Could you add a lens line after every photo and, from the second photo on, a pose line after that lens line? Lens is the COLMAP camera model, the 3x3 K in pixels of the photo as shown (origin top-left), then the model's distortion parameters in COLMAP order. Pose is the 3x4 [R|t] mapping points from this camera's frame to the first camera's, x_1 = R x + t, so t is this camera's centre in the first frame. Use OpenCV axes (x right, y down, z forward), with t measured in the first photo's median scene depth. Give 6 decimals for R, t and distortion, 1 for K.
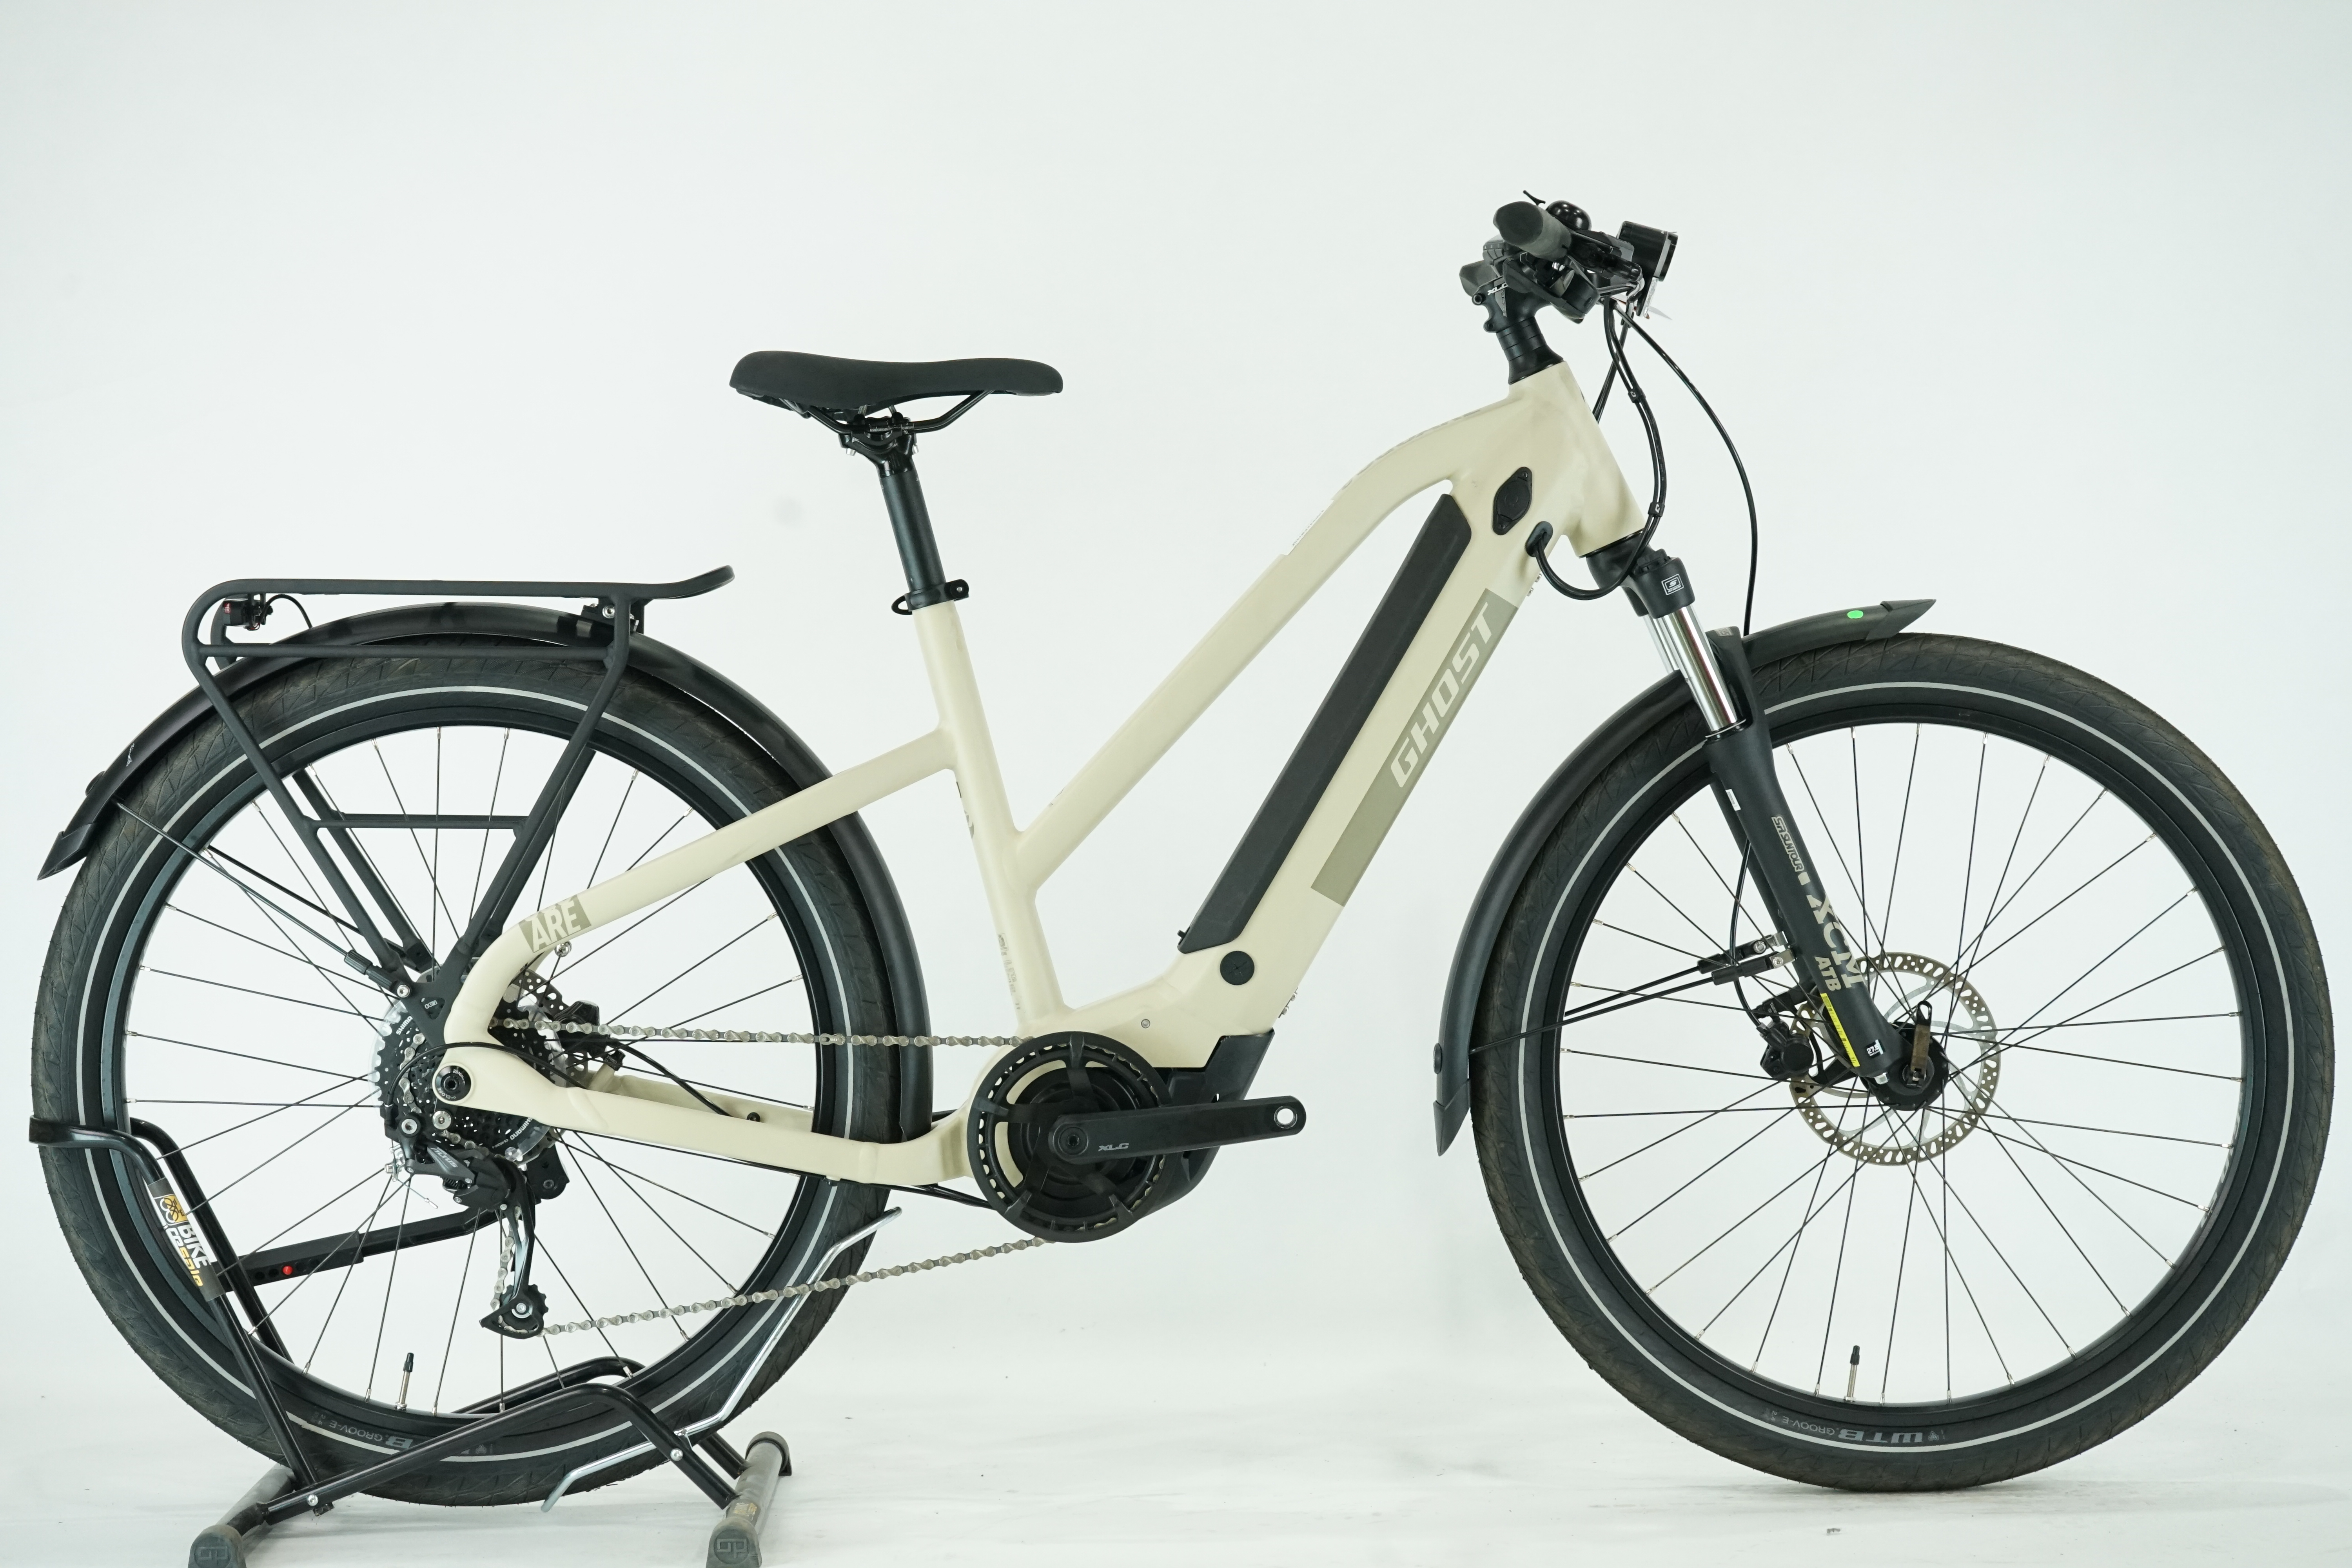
lens RADIAL K [[4272.9, 0, 1176.0], [0, 4272.9, 784.0], [0, 0, 1]] dist [0.460358, 0.026754]
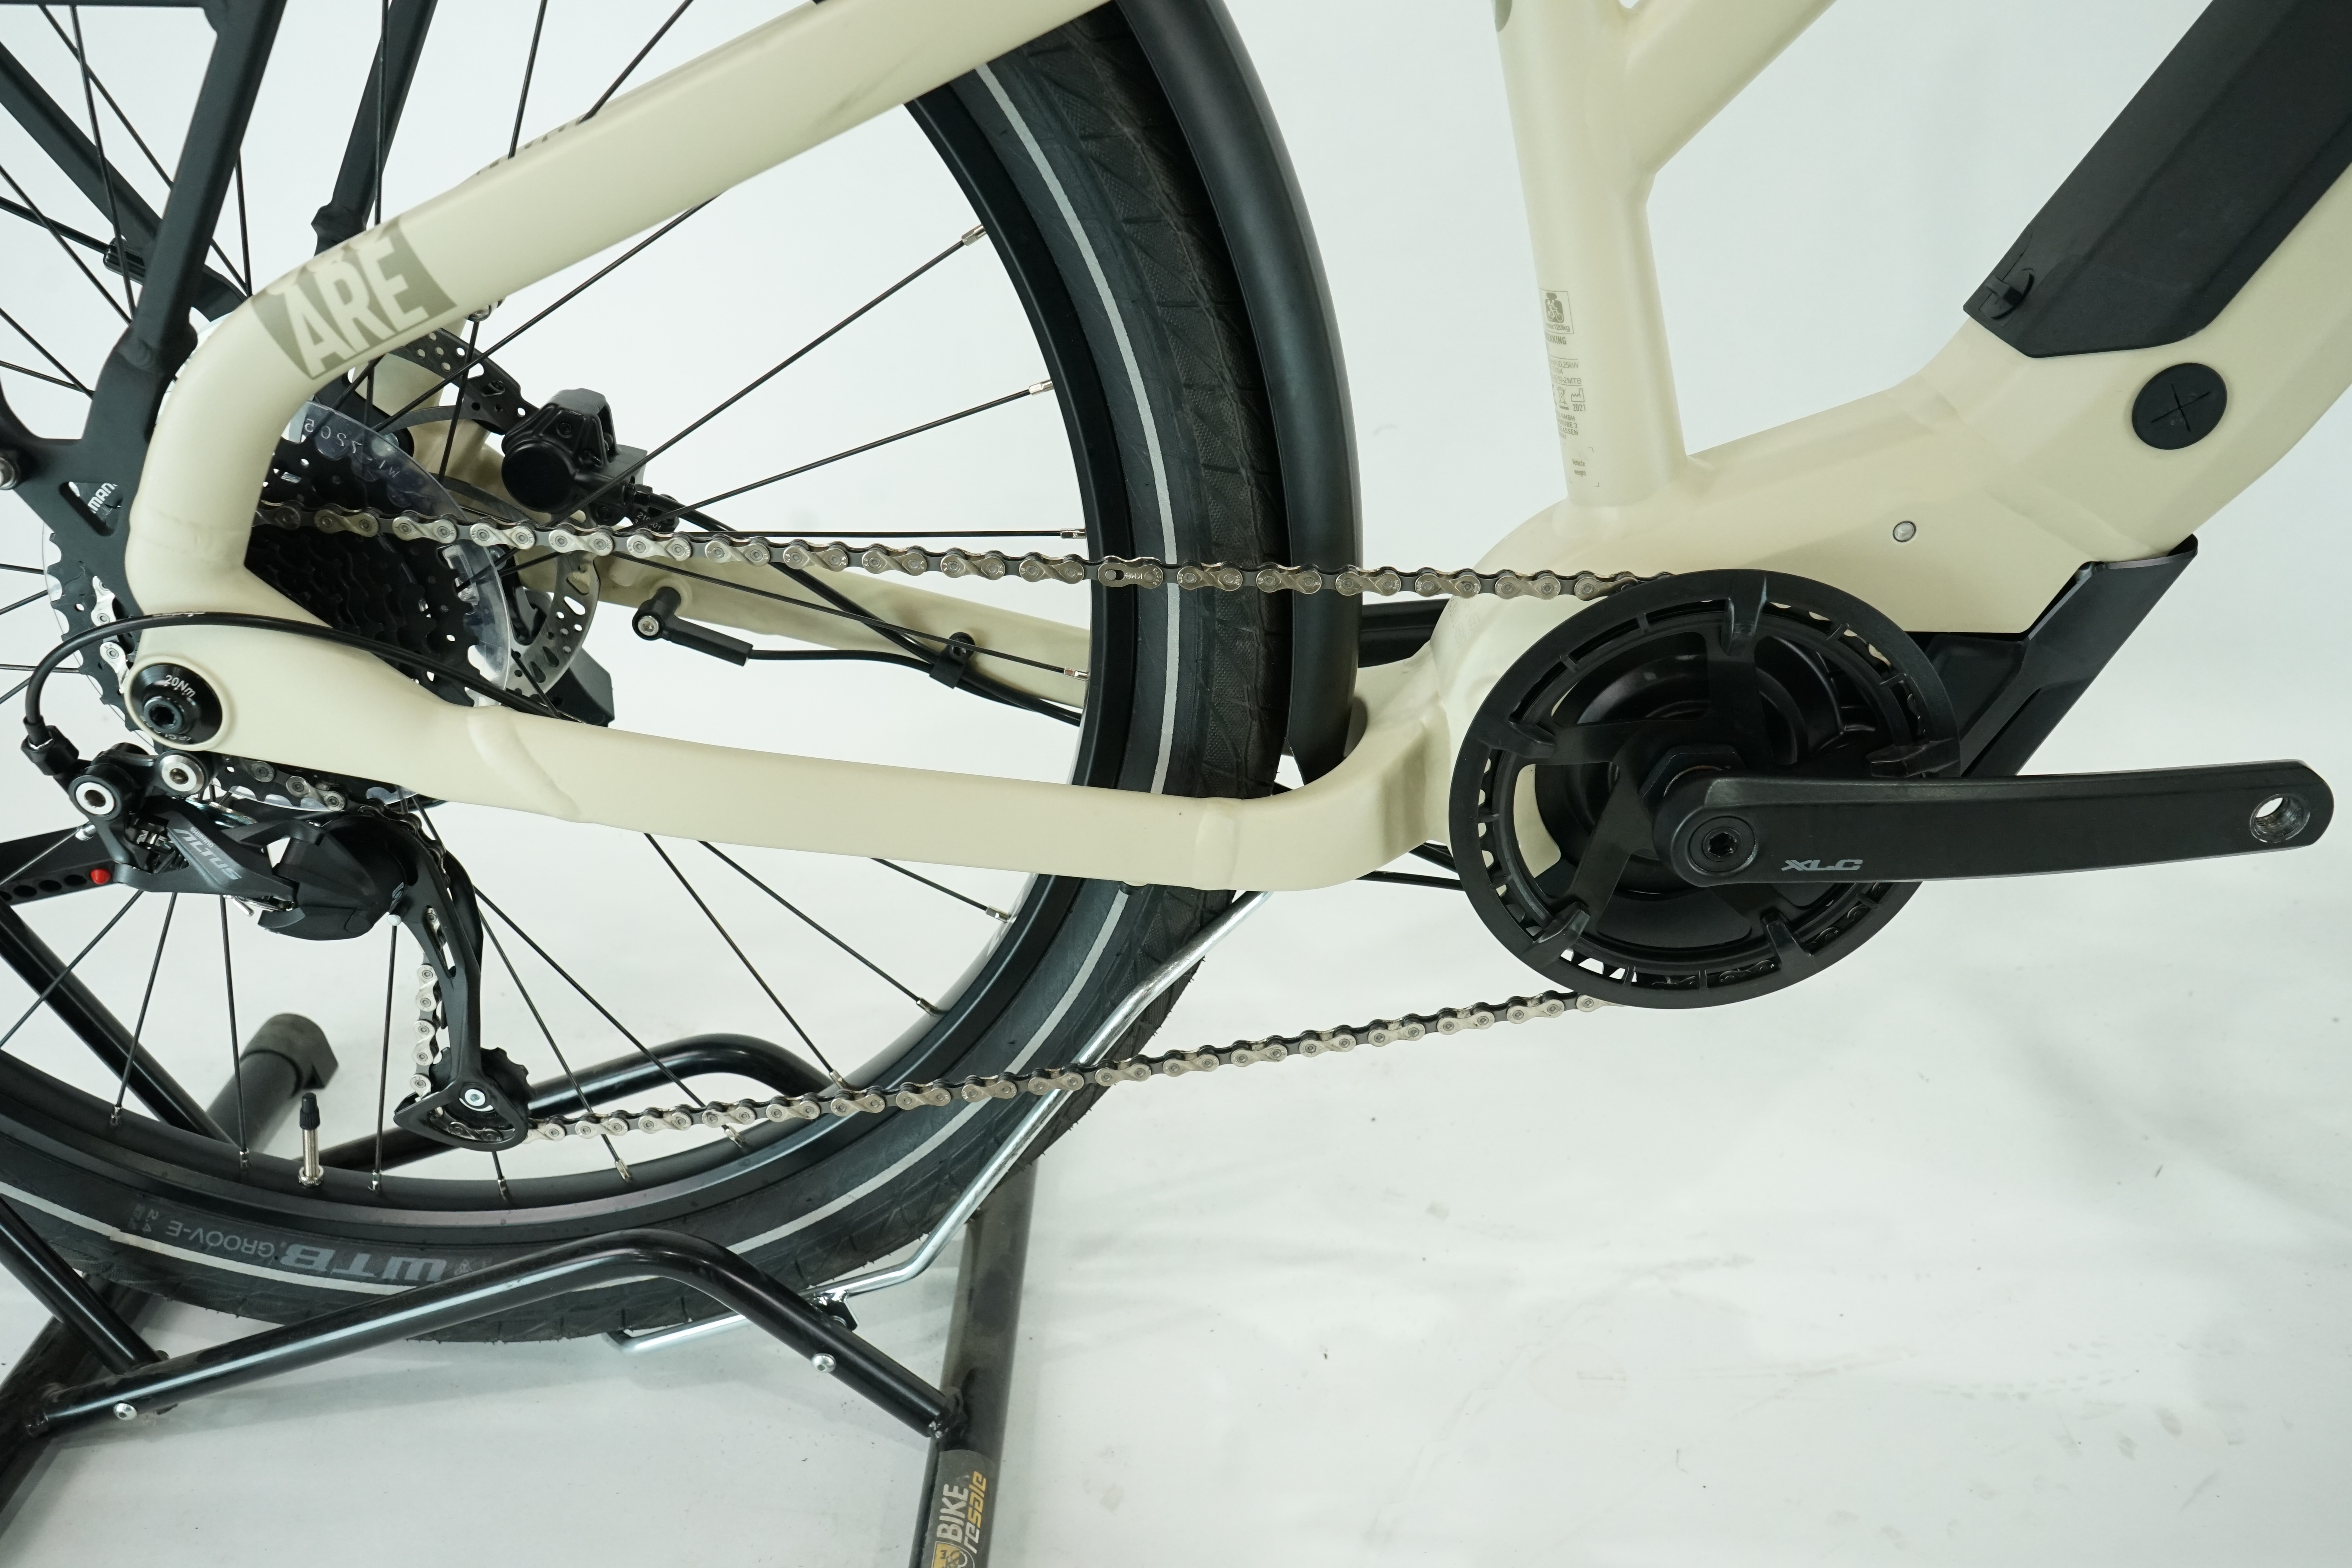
lens RADIAL K [[1976.7, 0, 1176.0], [0, 1976.7, 784.0], [0, 0, 1]] dist [-0.007254, 0.006025]
pose [[0.998974, 0.027629, -0.035882, -0.068265], [-0.009229, 0.899909, 0.435980, -0.002978], [0.044336, -0.435202, 0.899241, 0.822222]]
